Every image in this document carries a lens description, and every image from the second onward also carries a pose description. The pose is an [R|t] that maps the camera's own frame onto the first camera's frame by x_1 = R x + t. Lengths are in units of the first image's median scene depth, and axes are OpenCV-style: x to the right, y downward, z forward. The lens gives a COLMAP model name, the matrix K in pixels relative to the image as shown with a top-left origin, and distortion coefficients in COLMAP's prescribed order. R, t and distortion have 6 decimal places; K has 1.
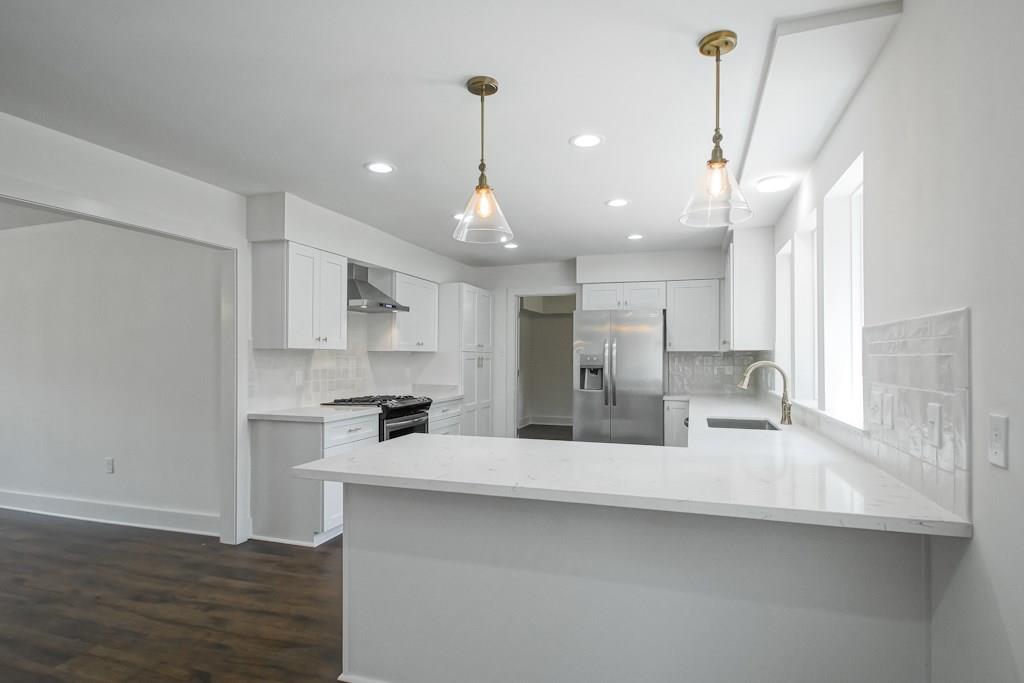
lens RADIAL K [[518.4, 0, 505.8], [0, 518.4, 345.4], [0, 0, 1]] dist [0.000094, -0.000224]
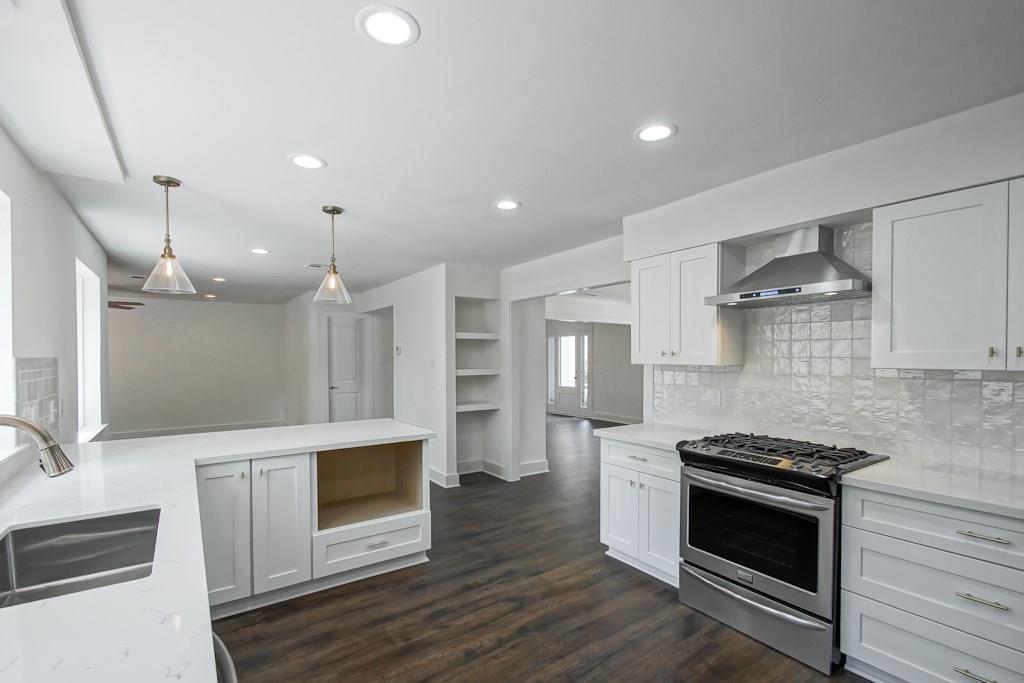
lens RADIAL K [[457.5, 0, 498.1], [0, 457.5, 360.6], [0, 0, 1]] dist [-0.001830, -0.000510]
pose [[-0.621103, 0.013854, -0.783606, 0.297042], [0.011785, 0.999896, 0.008338, -0.007574], [0.783640, -0.004056, -0.621202, 0.880529]]
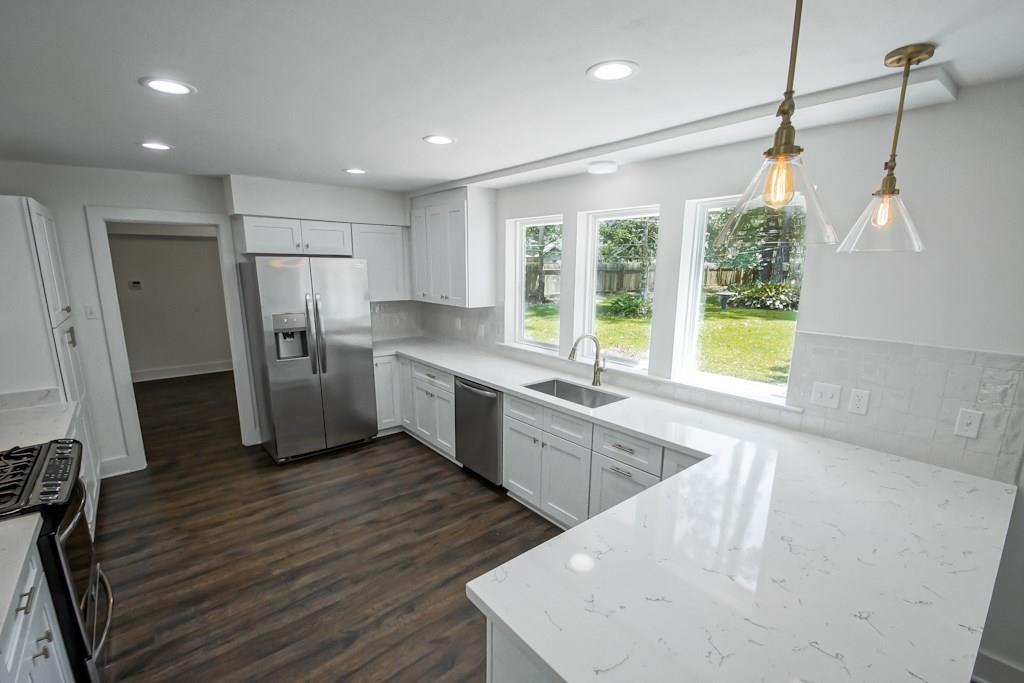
lens RADIAL K [[457.5, 0, 498.1], [0, 457.5, 360.6], [0, 0, 1]] dist [-0.001830, -0.000510]
pose [[0.554012, -0.170746, 0.814811, -0.241662], [-0.015815, 0.976406, 0.215362, -0.070484], [-0.832359, -0.132199, 0.538240, 0.361559]]
